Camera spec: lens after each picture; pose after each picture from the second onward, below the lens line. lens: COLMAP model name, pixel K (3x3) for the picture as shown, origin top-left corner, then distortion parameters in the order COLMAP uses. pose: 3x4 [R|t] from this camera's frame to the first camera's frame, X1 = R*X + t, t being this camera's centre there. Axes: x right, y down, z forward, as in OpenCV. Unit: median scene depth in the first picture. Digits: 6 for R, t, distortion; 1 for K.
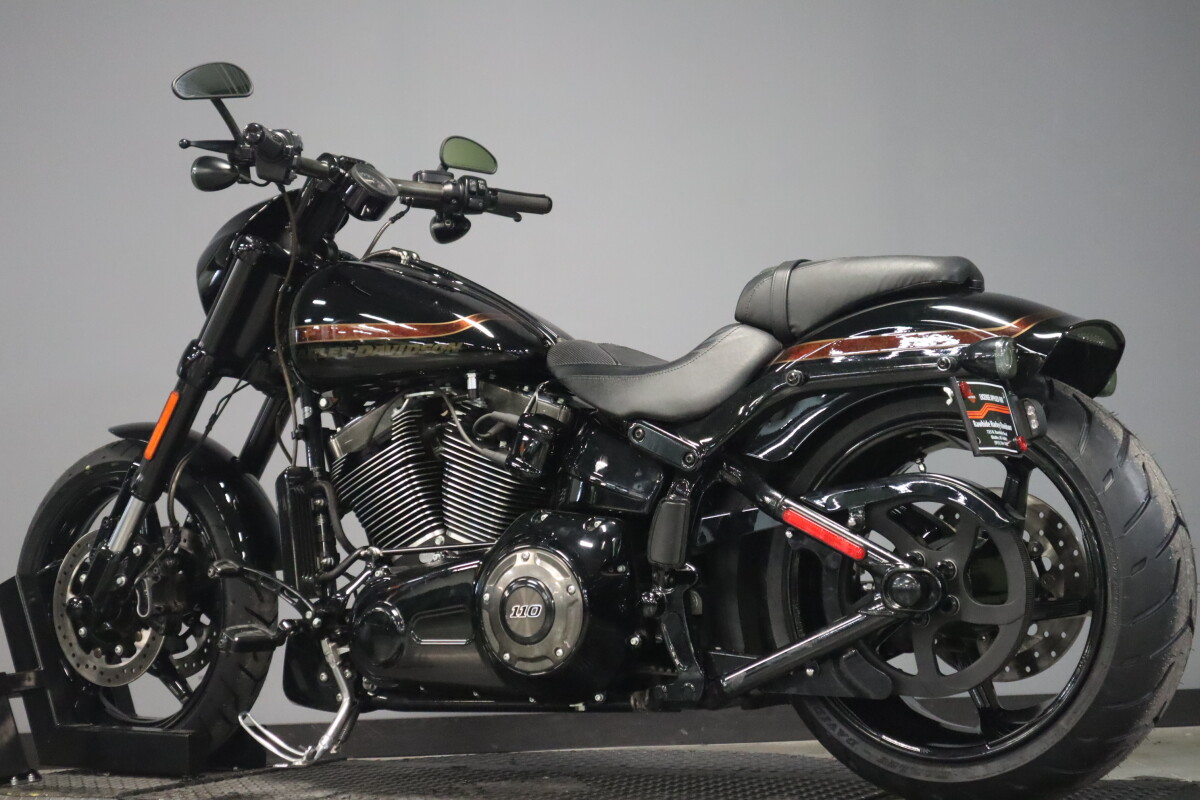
lens RADIAL K [[1992.4, 0, 601.4], [0, 1992.4, 460.5], [0, 0, 1]] dist [-0.029983, 0.011274]
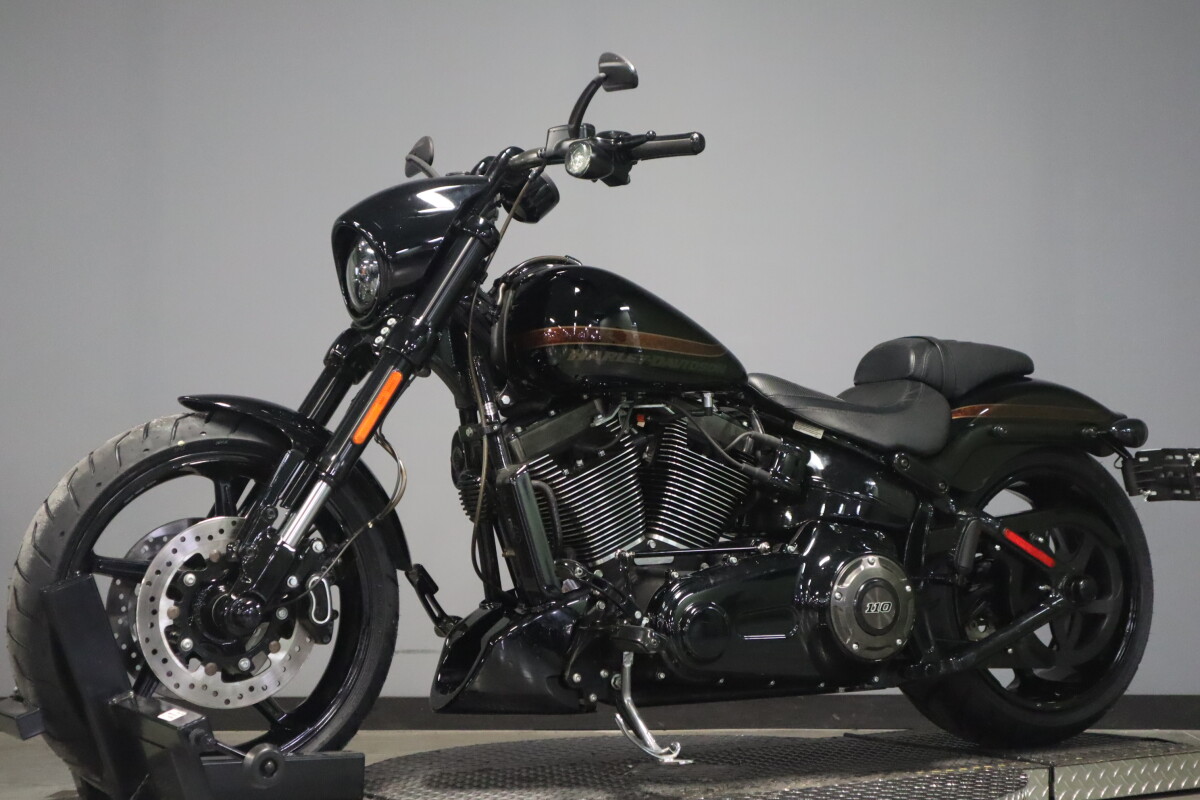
lens RADIAL K [[1894.9, 0, 600.0], [0, 1894.9, 400.0], [0, 0, 1]] dist [-0.010380, -0.032570]
pose [[0.468626, 0.093200, 0.878467, -1.065790], [-0.048900, 0.995631, -0.079544, 0.048600], [-0.882042, -0.005681, 0.471136, 0.591927]]
